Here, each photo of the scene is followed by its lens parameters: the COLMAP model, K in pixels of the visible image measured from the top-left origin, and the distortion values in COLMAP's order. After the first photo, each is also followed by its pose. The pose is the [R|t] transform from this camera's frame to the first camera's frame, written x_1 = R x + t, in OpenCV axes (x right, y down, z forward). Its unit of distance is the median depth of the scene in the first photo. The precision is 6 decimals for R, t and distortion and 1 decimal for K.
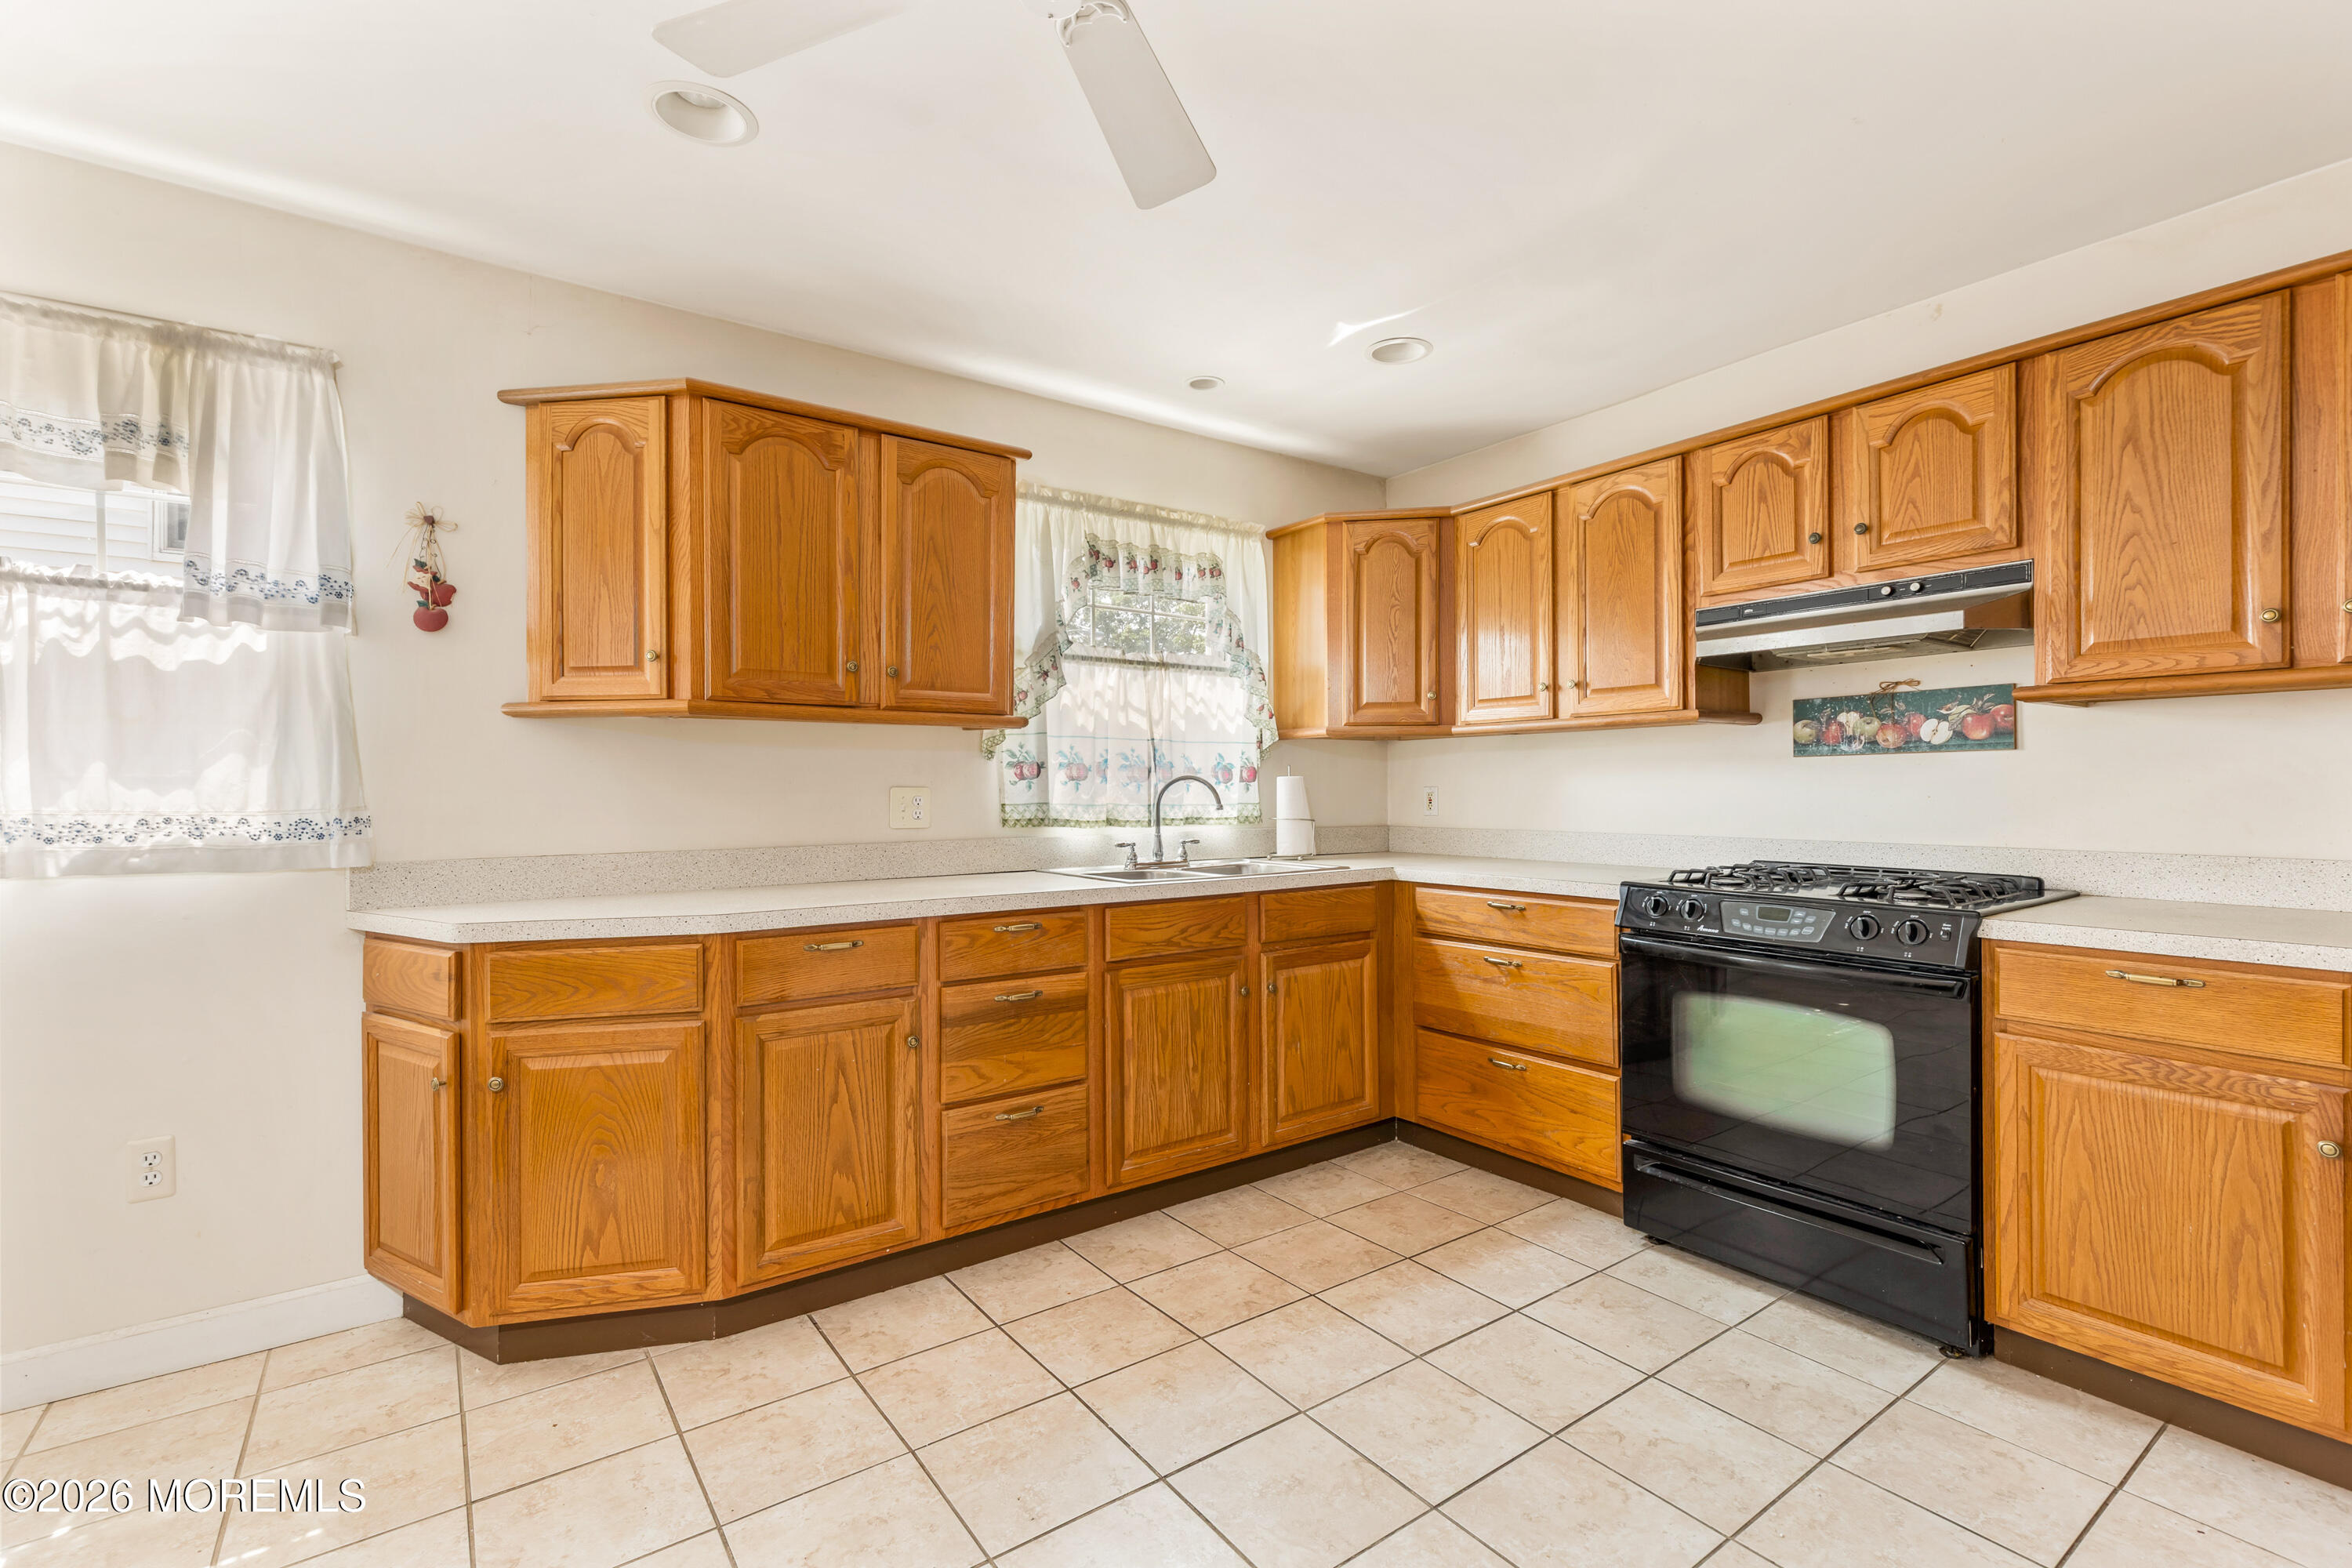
lens RADIAL K [[1051.9, 0, 1194.4], [0, 1051.9, 783.4], [0, 0, 1]] dist [0.002067, 0.000210]
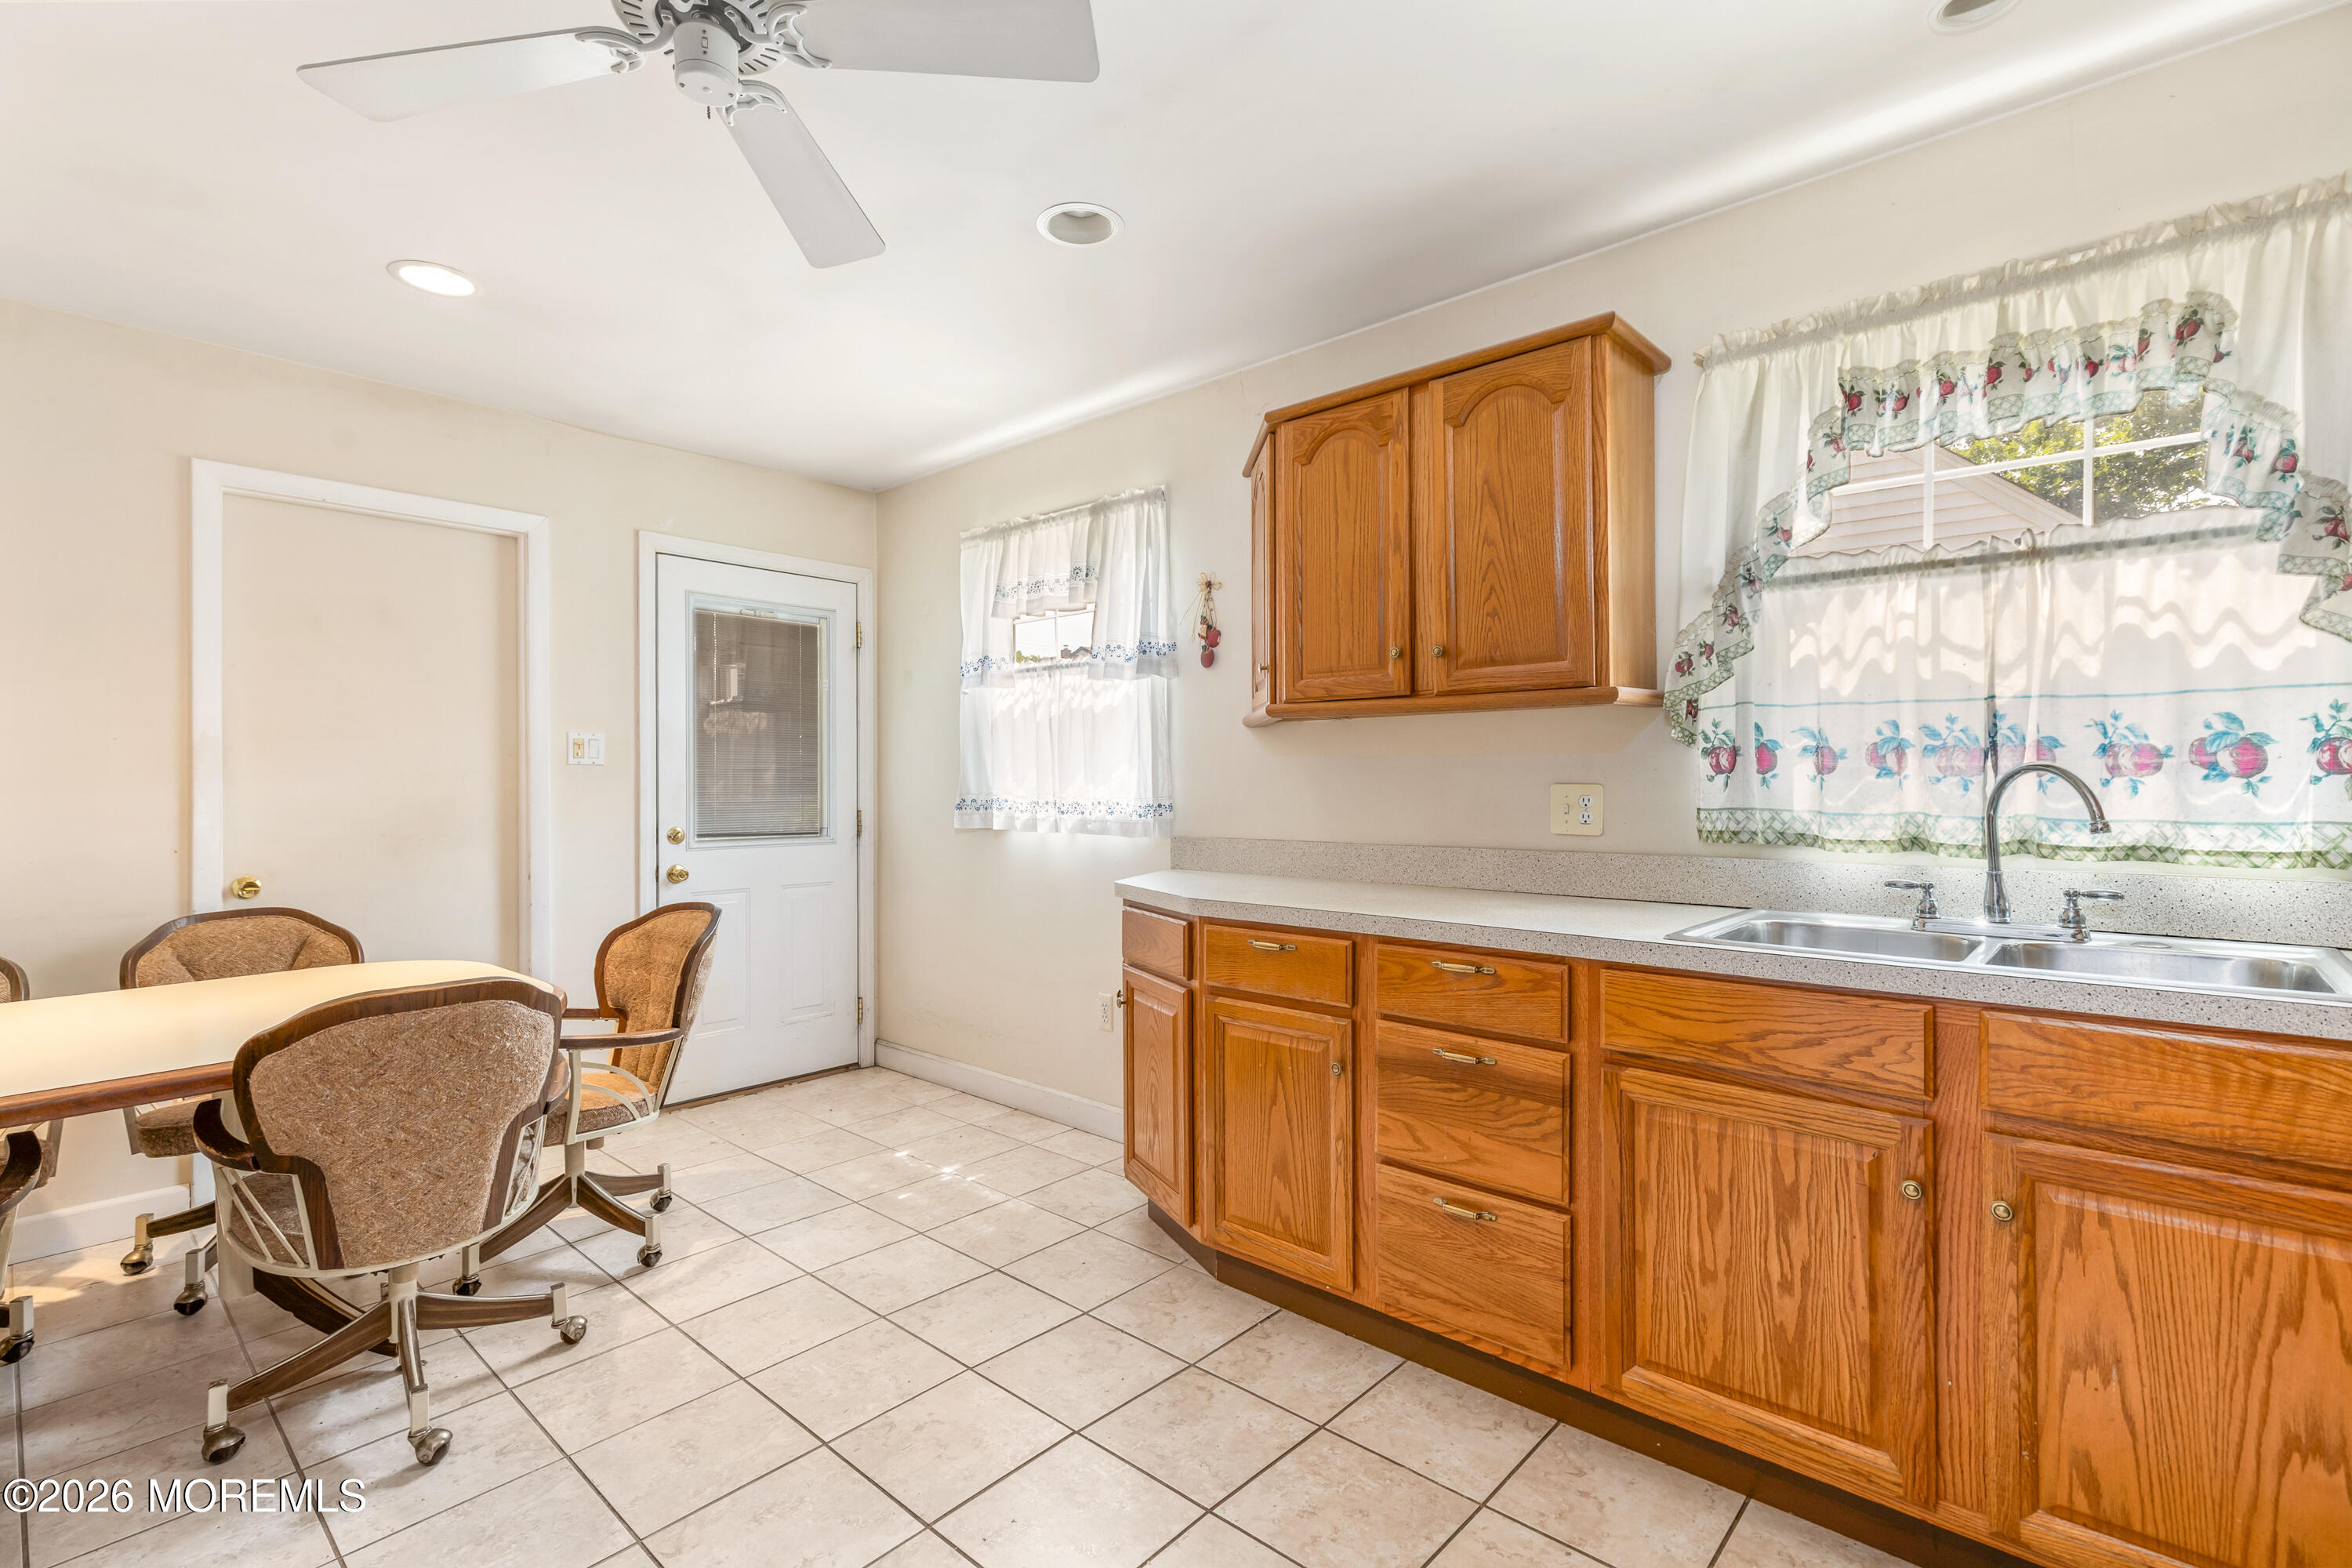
lens RADIAL K [[1051.9, 0, 1182.0], [0, 1051.9, 787.2], [0, 0, 1]] dist [0.002067, 0.000210]
pose [[0.212112, 0.007288, -0.977218, 0.403797], [0.003404, 0.999961, 0.008196, -0.001633], [0.977240, -0.005065, 0.212078, 0.475742]]
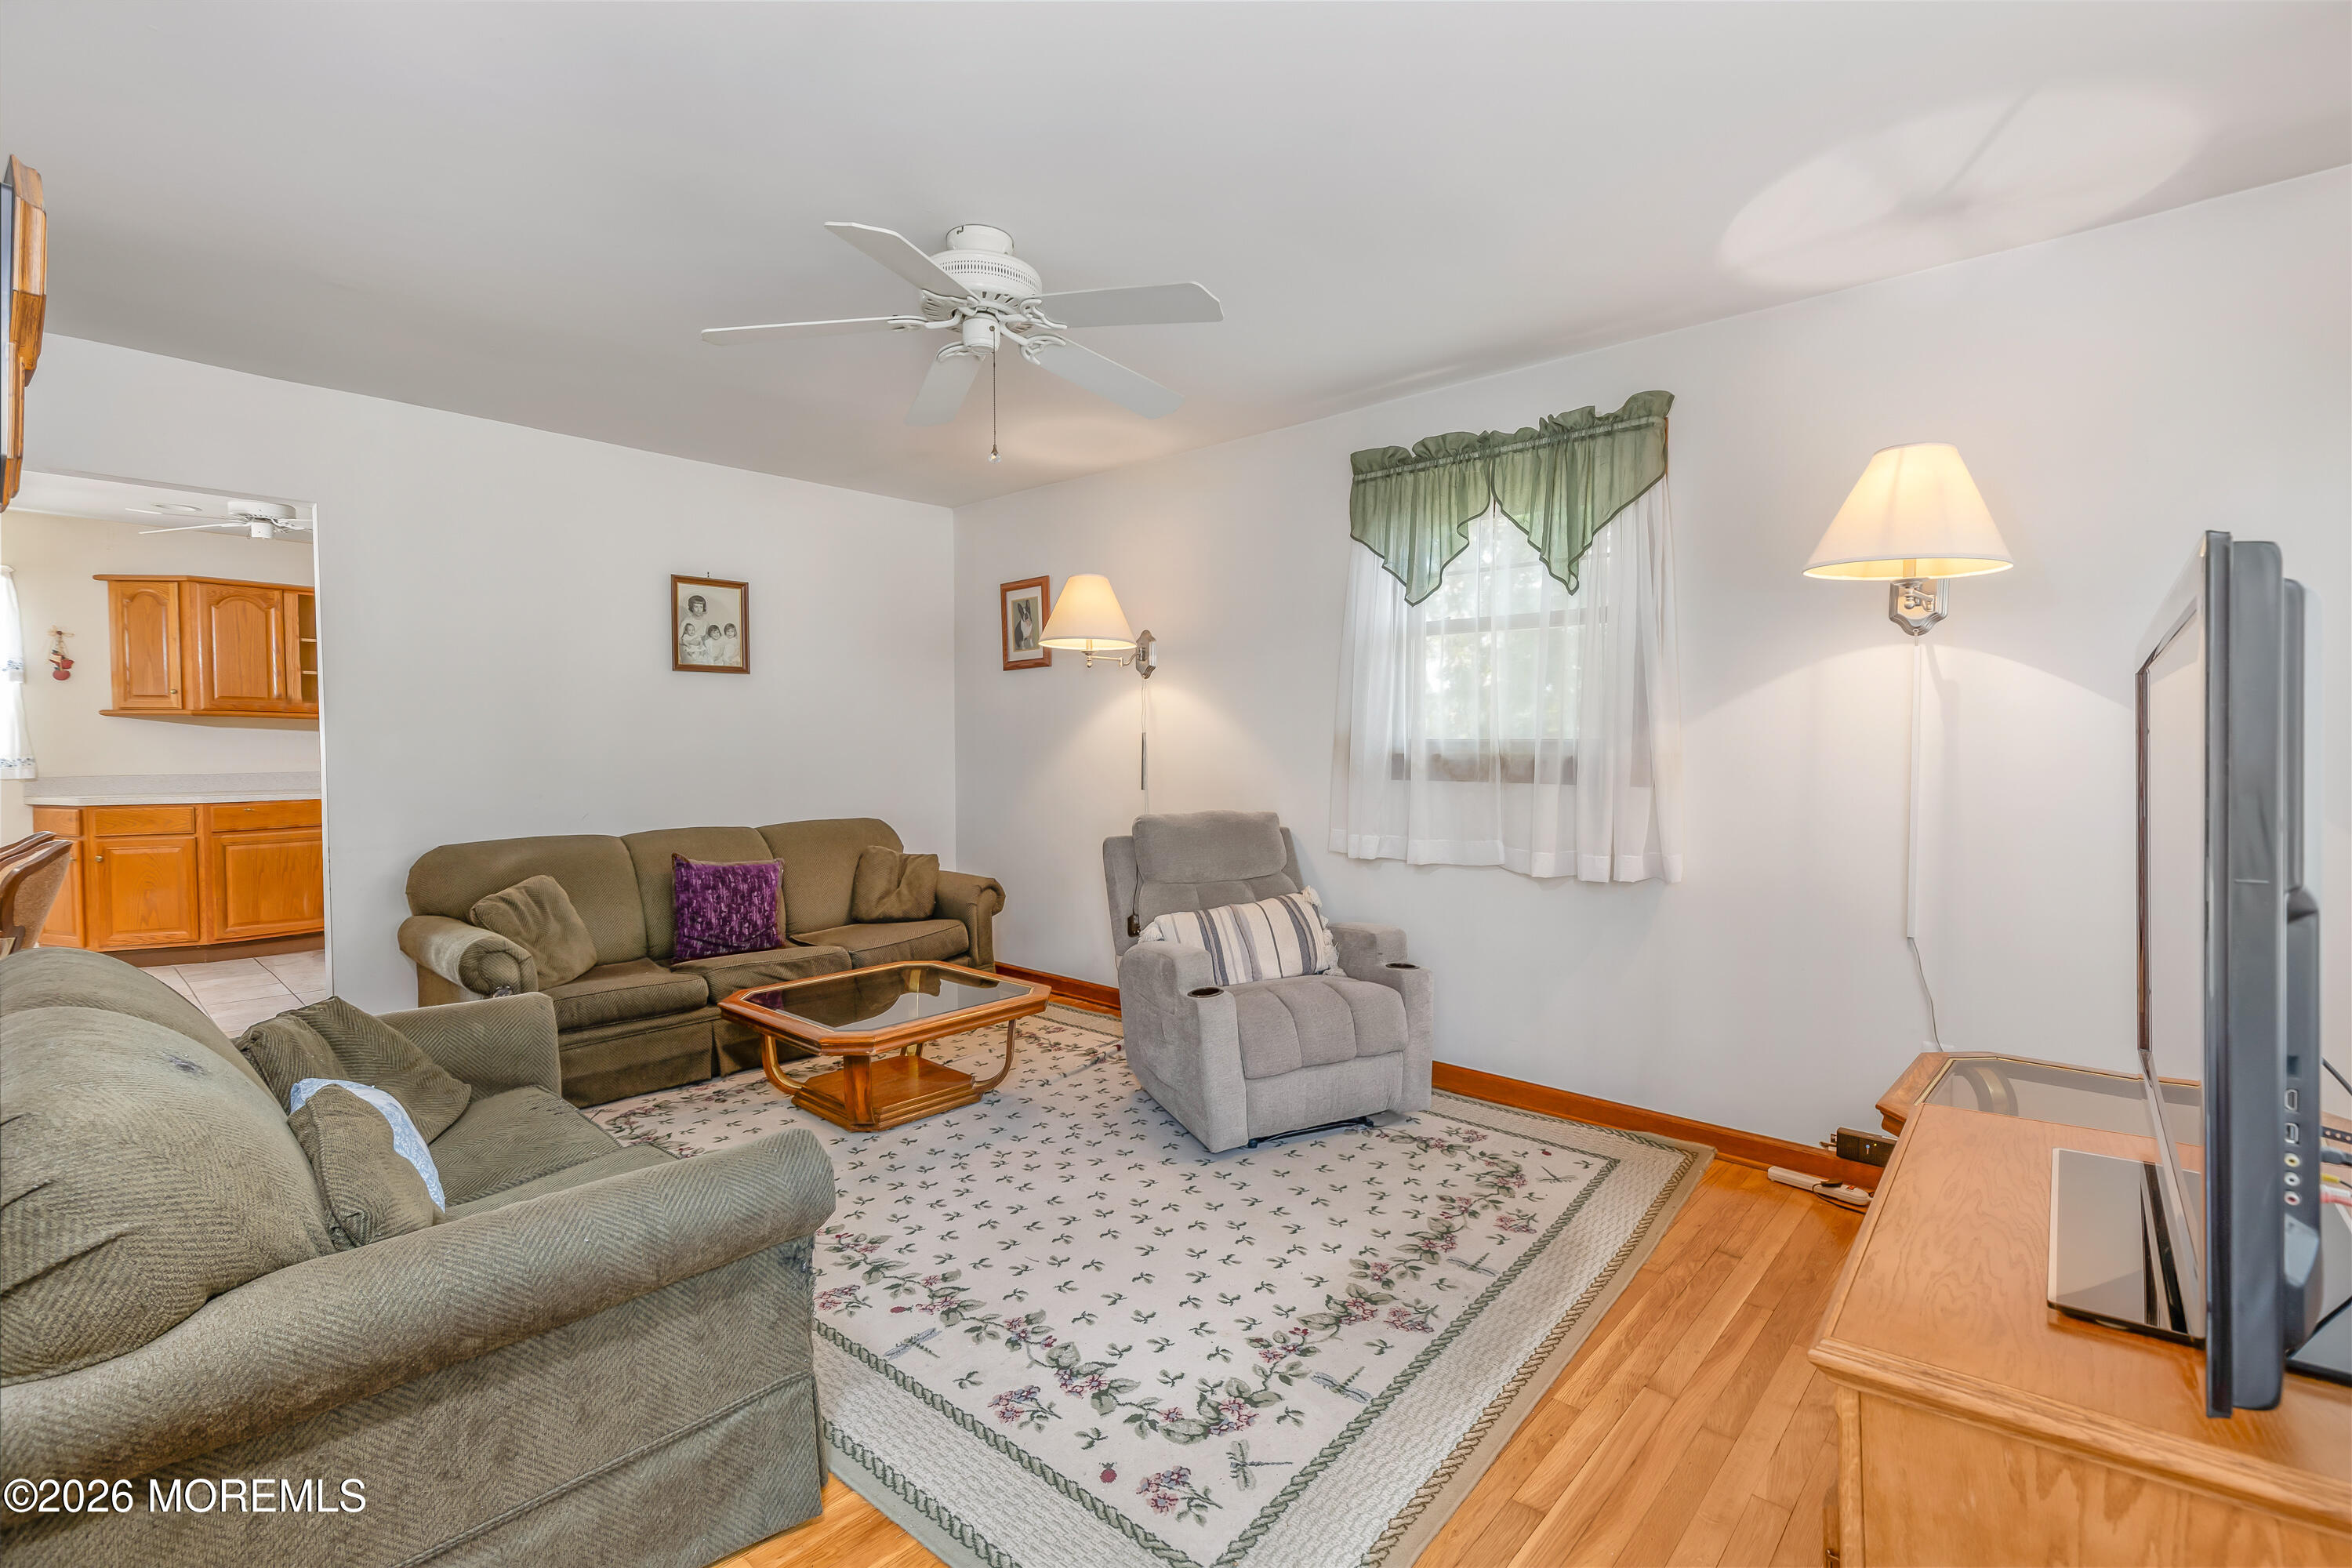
lens RADIAL K [[1051.9, 0, 1191.8], [0, 1051.9, 767.5], [0, 0, 1]] dist [0.002067, 0.000210]
pose [[0.975320, -0.004529, 0.220750, 0.856356], [-0.000641, 0.999727, 0.023341, -0.003380], [-0.220796, -0.022906, 0.975051, -1.307833]]
